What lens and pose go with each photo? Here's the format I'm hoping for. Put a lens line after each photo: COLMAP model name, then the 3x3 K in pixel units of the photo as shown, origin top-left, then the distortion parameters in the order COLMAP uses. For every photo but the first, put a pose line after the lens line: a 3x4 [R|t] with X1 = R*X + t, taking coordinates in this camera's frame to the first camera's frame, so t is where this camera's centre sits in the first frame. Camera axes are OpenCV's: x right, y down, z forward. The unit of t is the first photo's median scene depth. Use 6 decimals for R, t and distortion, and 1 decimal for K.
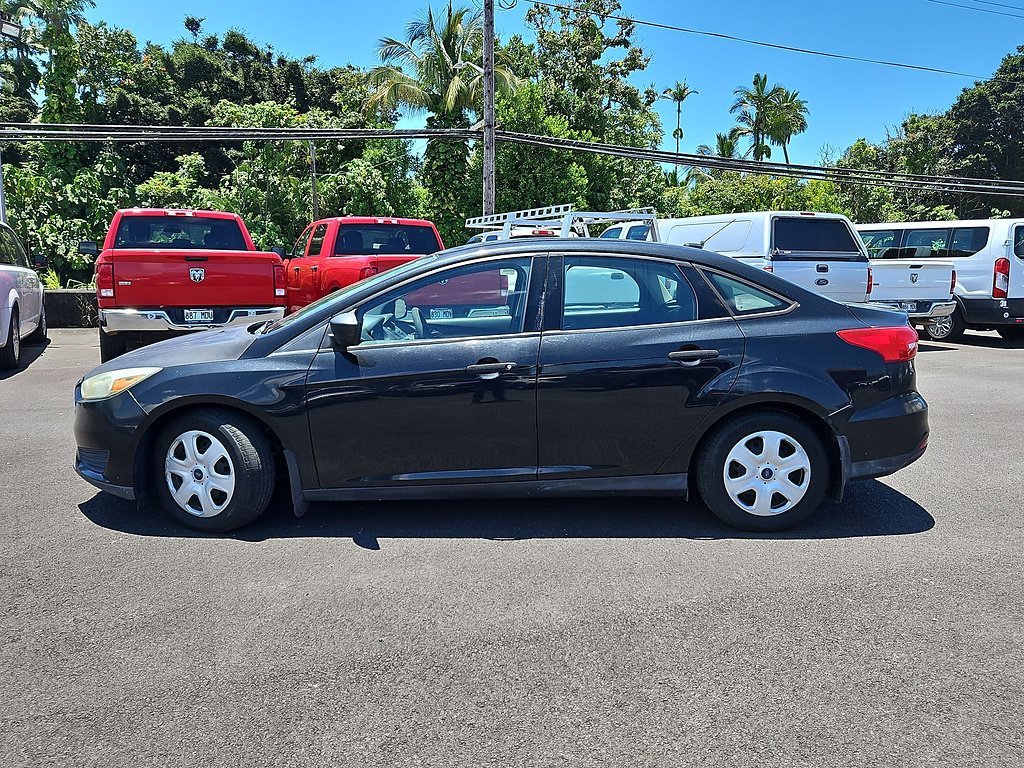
lens RADIAL K [[834.0, 0, 512.1], [0, 834.0, 393.9], [0, 0, 1]] dist [0.056834, -0.024194]
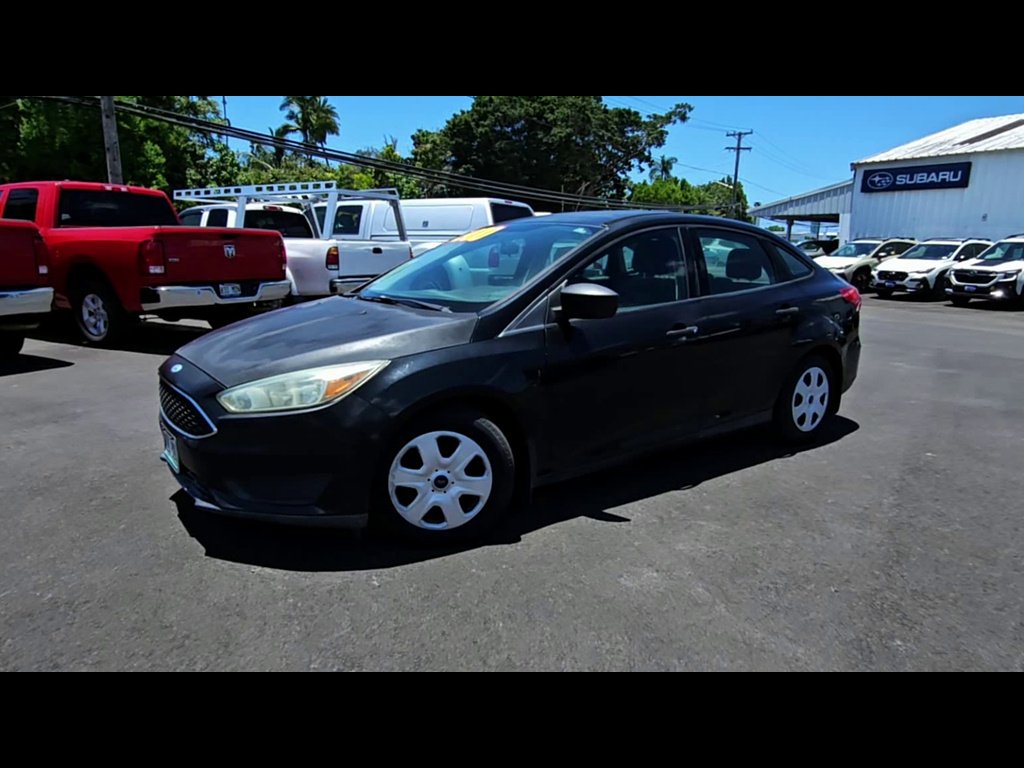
lens RADIAL K [[683.0, 0, 521.7], [0, 683.0, 404.5], [0, 0, 1]] dist [0.010655, -0.008597]
pose [[0.811774, -0.125345, 0.570361, -0.344931], [0.081440, 0.991448, 0.101974, -0.022449], [-0.578265, -0.036329, 0.815040, 0.197096]]
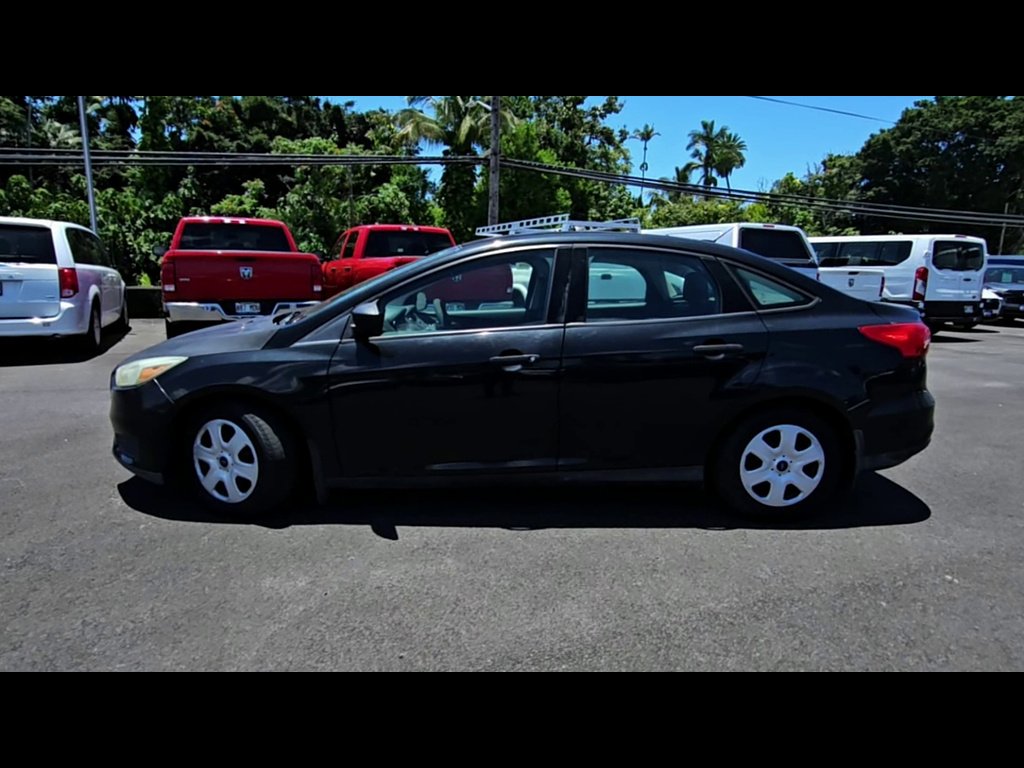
lens RADIAL K [[657.7, 0, 503.0], [0, 657.7, 387.0], [0, 0, 1]] dist [-0.004326, -0.007192]
pose [[0.999939, 0.009469, -0.005653, -0.015678], [-0.009347, 0.999730, 0.021280, -0.007421], [0.005853, -0.021225, 0.999758, 0.104416]]
